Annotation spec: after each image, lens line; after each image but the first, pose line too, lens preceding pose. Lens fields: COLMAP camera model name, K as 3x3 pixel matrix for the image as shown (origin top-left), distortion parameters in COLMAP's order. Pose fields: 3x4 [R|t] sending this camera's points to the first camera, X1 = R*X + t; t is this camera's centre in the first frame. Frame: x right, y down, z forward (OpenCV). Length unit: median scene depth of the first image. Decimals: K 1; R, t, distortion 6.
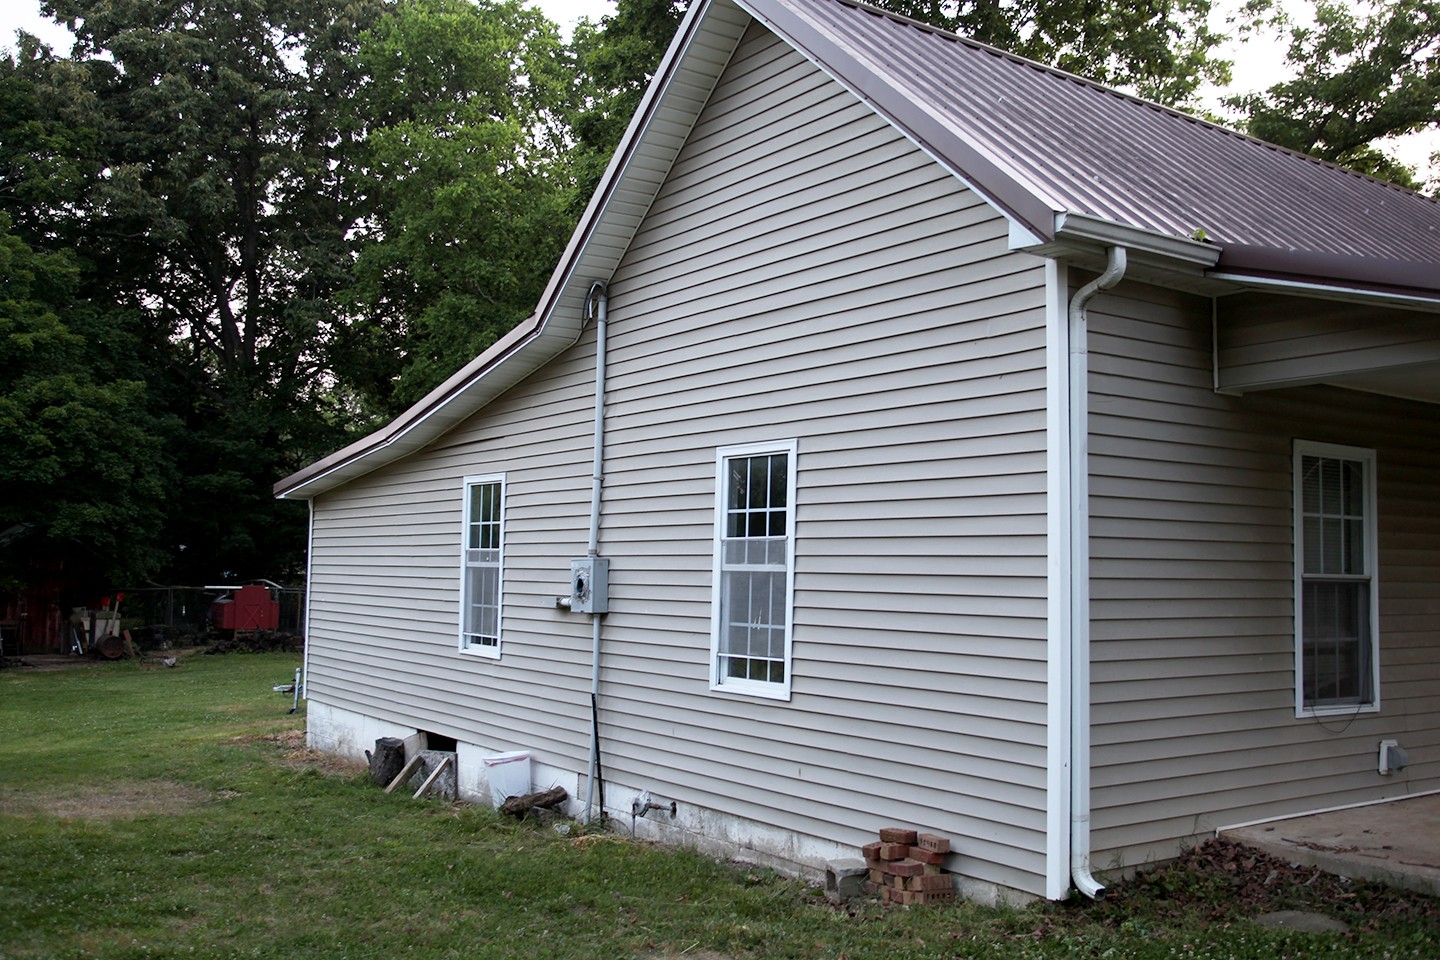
lens RADIAL K [[1376.4, 0, 720.0], [0, 1376.4, 480.0], [0, 0, 1]] dist [-0.096340, 0.128981]
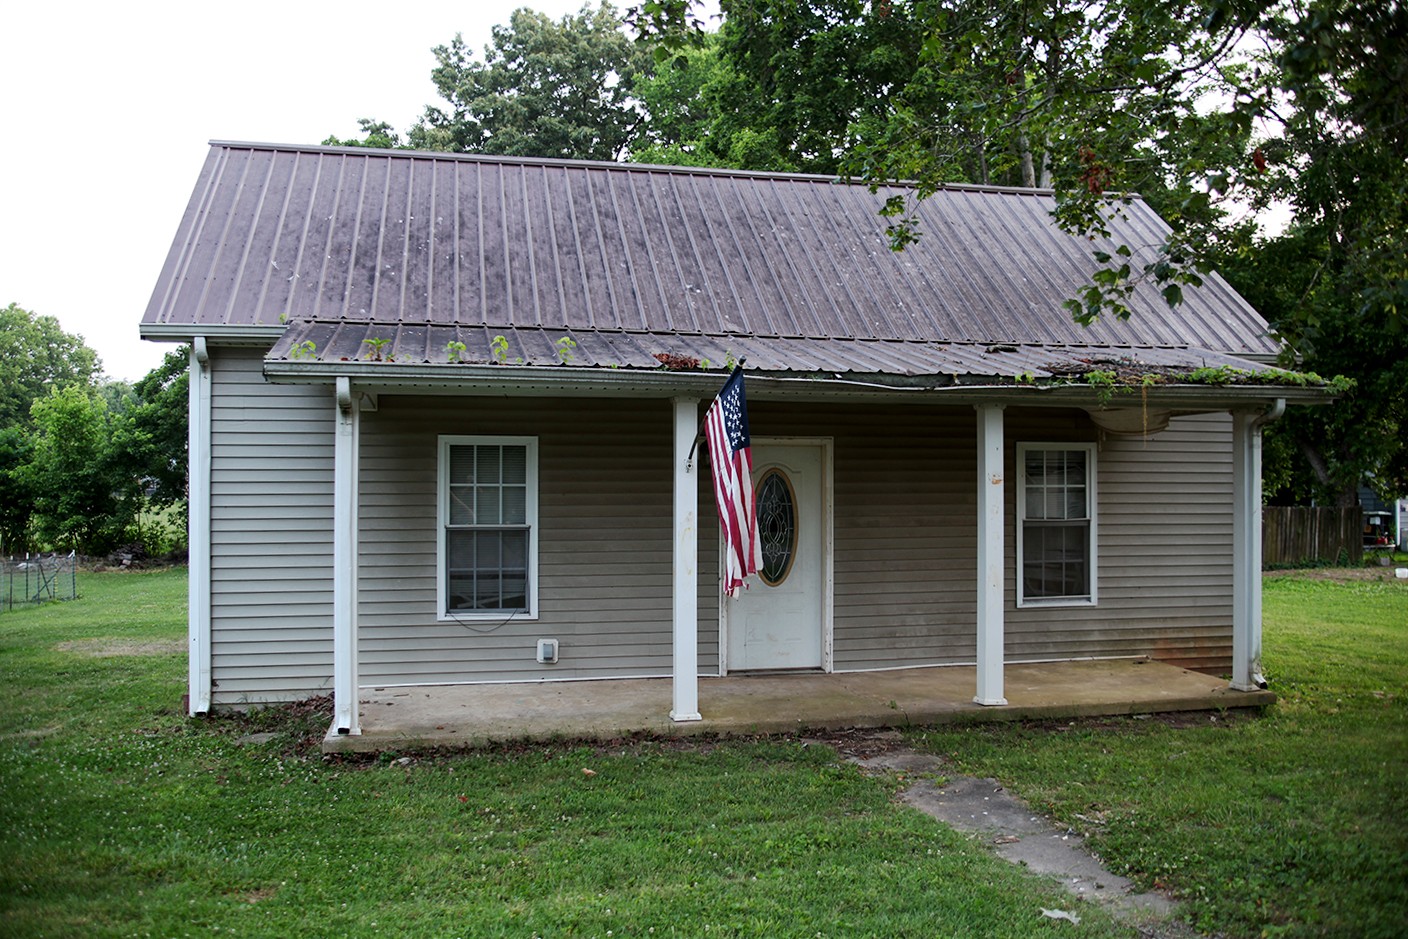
lens RADIAL K [[1179.1, 0, 704.0], [0, 1179.1, 469.5], [0, 0, 1]] dist [-0.079552, 0.082739]
pose [[0.922737, -0.015807, -0.385106, 1.181092], [0.036912, 0.998190, 0.047471, -0.042381], [0.383659, -0.058018, 0.921651, -0.078879]]
